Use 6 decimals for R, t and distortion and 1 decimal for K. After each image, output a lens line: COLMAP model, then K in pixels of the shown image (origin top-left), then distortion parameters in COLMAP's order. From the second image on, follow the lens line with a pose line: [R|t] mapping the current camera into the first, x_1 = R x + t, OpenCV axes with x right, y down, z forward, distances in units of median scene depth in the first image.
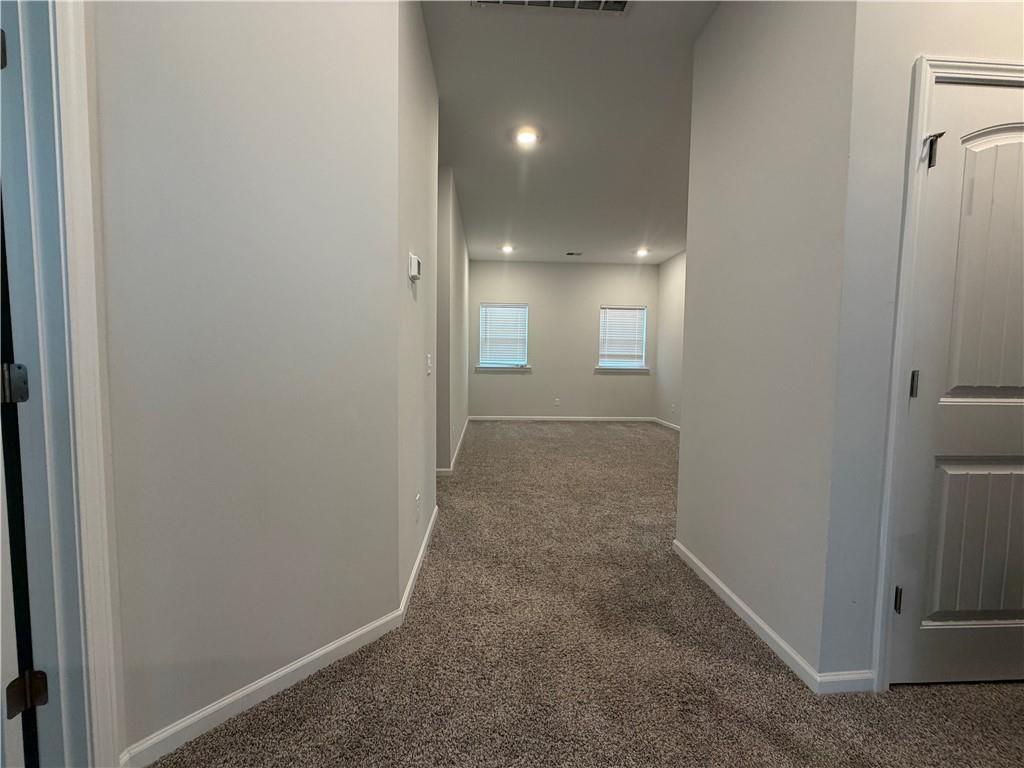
lens RADIAL K [[407.2, 0, 507.8], [0, 407.2, 384.3], [0, 0, 1]] dist [-0.000475, 0.000062]
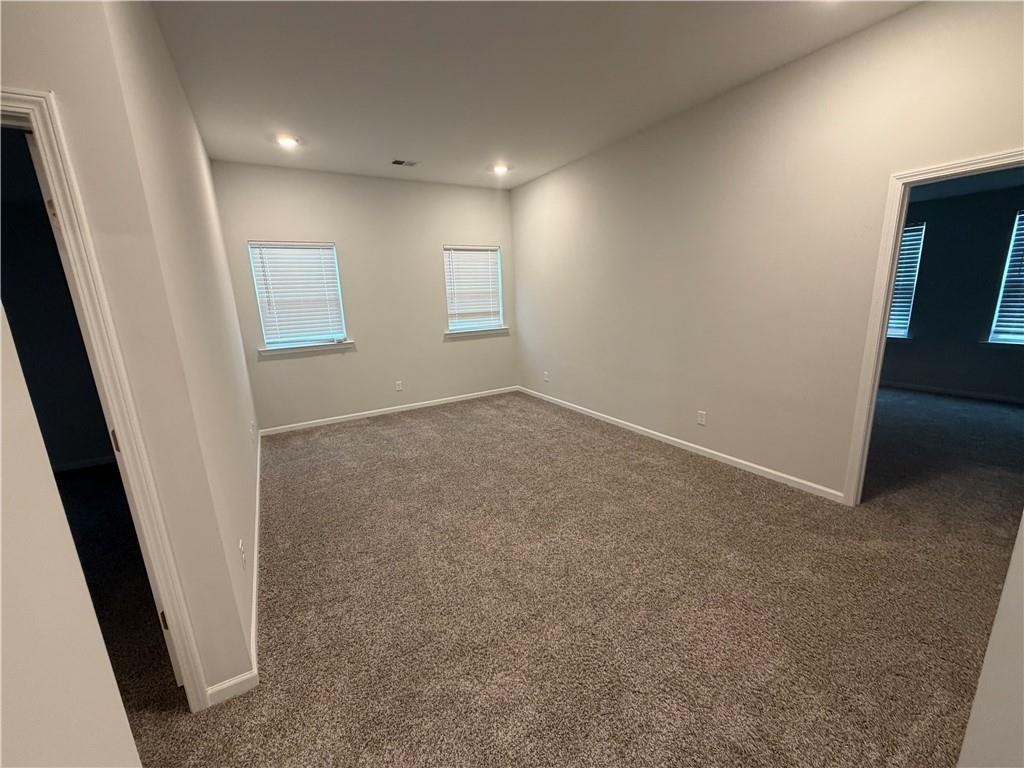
lens RADIAL K [[407.2, 0, 507.8], [0, 407.2, 384.3], [0, 0, 1]] dist [-0.000475, 0.000062]
pose [[0.884324, -0.149717, 0.442217, -0.025690], [0.081609, 0.982175, 0.169328, -0.065298], [-0.459686, -0.113652, 0.880779, 0.286710]]
